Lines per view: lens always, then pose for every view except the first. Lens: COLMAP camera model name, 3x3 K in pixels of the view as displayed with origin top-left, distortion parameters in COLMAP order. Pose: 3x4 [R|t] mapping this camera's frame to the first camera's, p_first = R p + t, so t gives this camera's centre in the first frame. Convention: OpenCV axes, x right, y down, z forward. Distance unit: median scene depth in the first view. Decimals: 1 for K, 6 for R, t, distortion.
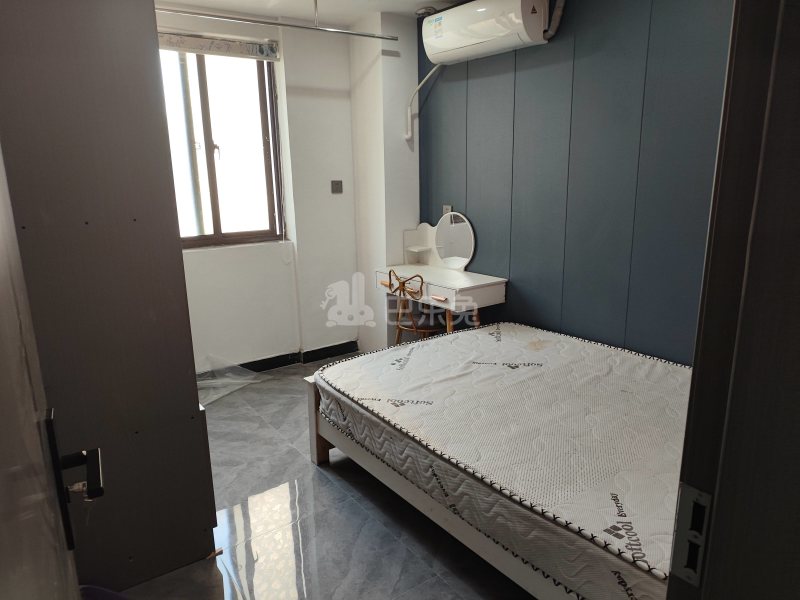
lens RADIAL K [[545.2, 0, 400.0], [0, 545.2, 300.0], [0, 0, 1]] dist [0.001782, -0.002257]
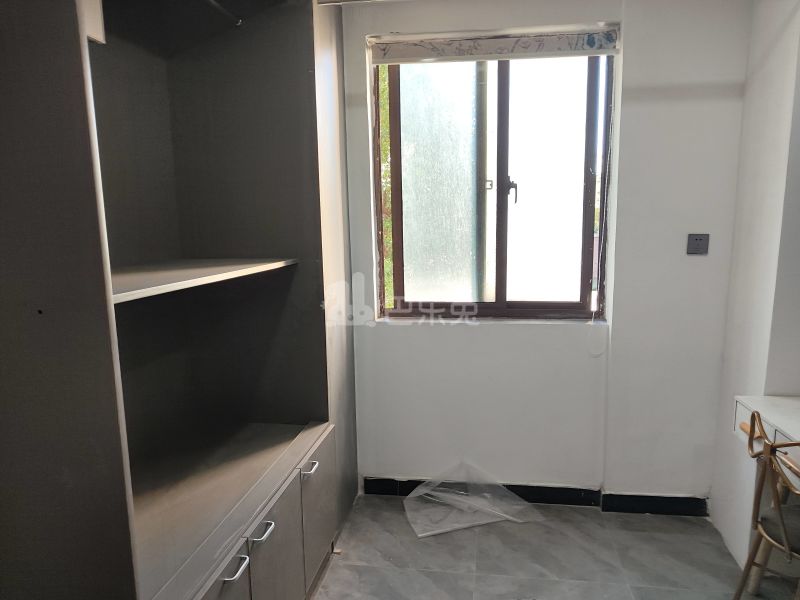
lens RADIAL K [[562.0, 0, 400.8], [0, 562.0, 311.2], [0, 0, 1]] dist [0.017093, -0.000580]
pose [[0.739202, 0.115841, -0.663447, 0.071518], [-0.162068, 0.986745, -0.008283, -0.081870], [0.653693, 0.113646, 0.748177, 0.349299]]
